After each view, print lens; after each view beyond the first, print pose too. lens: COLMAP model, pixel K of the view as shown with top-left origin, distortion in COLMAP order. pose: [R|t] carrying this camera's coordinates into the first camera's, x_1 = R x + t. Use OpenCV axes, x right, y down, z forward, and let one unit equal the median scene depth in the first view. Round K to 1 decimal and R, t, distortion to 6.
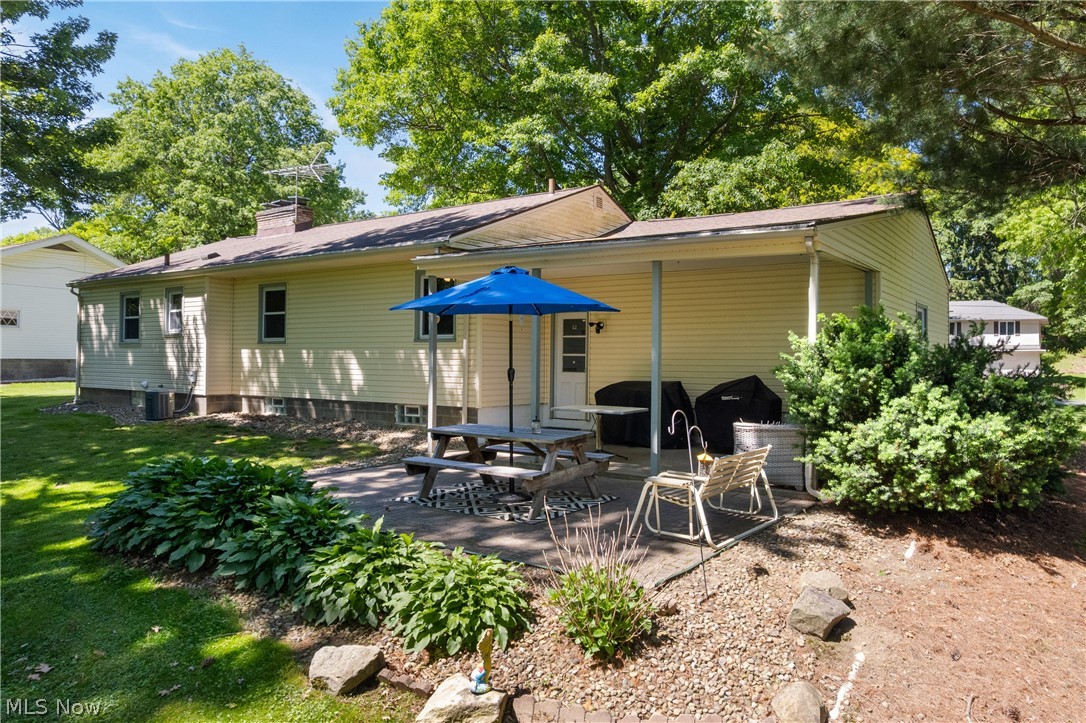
lens RADIAL K [[744.7, 0, 544.2], [0, 744.7, 382.1], [0, 0, 1]] dist [-0.004938, -0.000073]
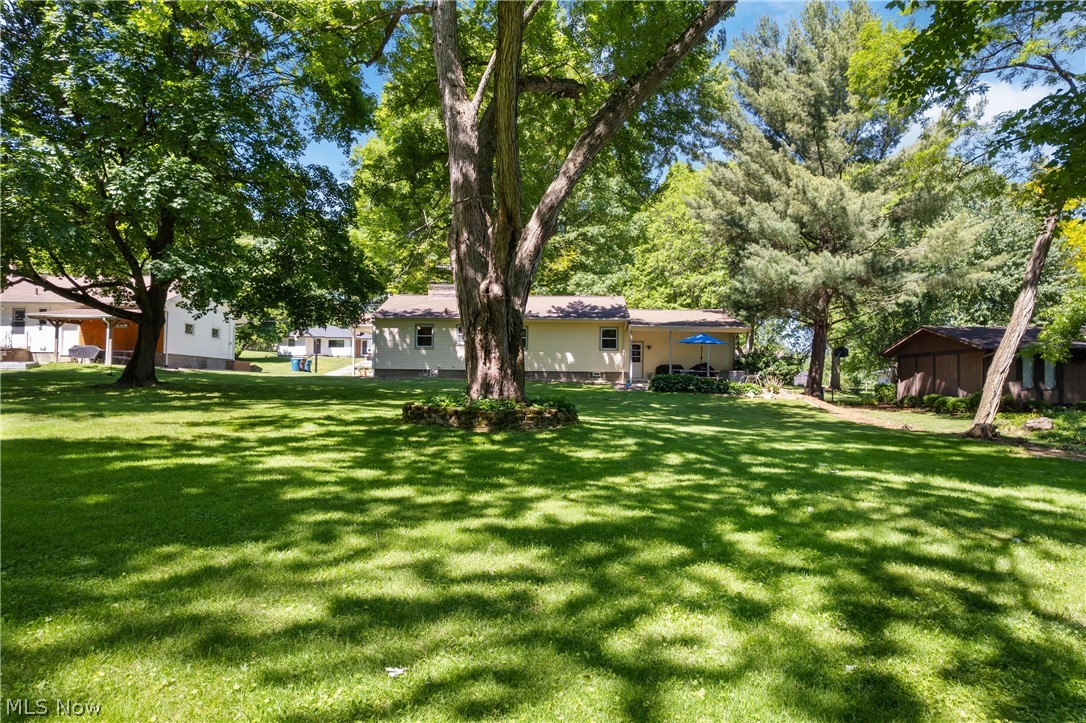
lens RADIAL K [[744.7, 0, 544.2], [0, 744.7, 382.1], [0, 0, 1]] dist [-0.004938, -0.000073]
pose [[0.858145, 0.004678, 0.513386, -1.560423], [0.005353, 0.999823, -0.018057, 0.103736], [-0.513379, 0.018243, 0.857968, -1.181297]]
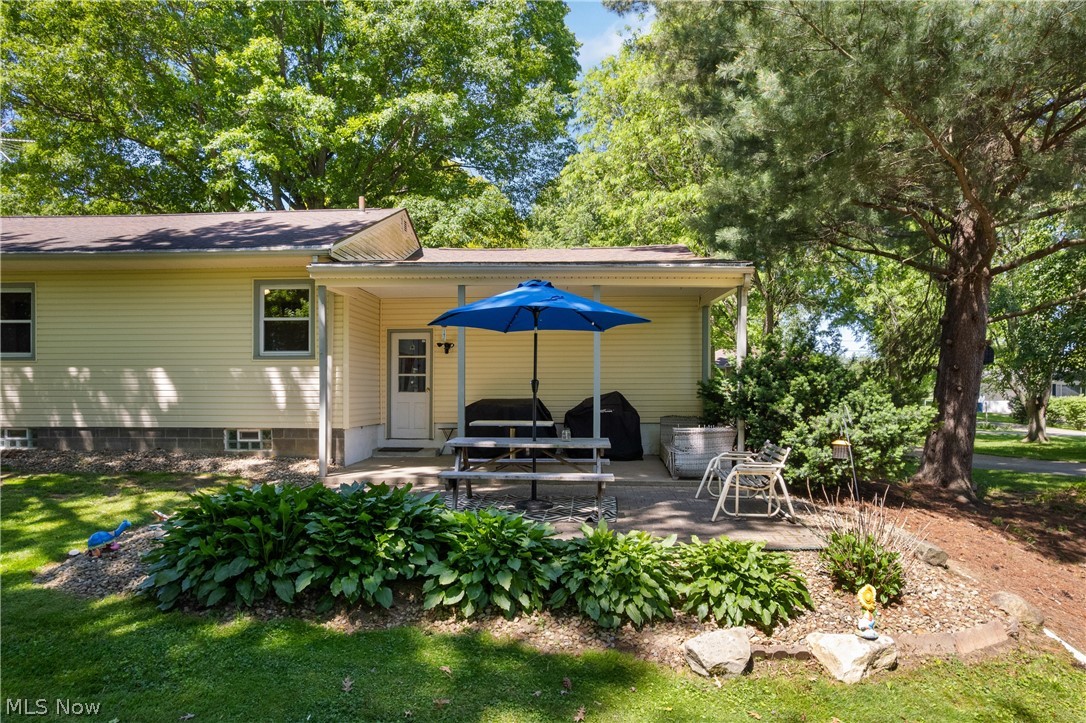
lens RADIAL K [[710.1, 0, 539.4], [0, 710.1, 416.1], [0, 0, 1]] dist [-0.020840, 0.001223]
pose [[0.864515, -0.021553, 0.502145, -0.253653], [0.018743, 0.999768, 0.010642, 0.010364], [-0.502258, 0.000212, 0.864718, 0.072656]]
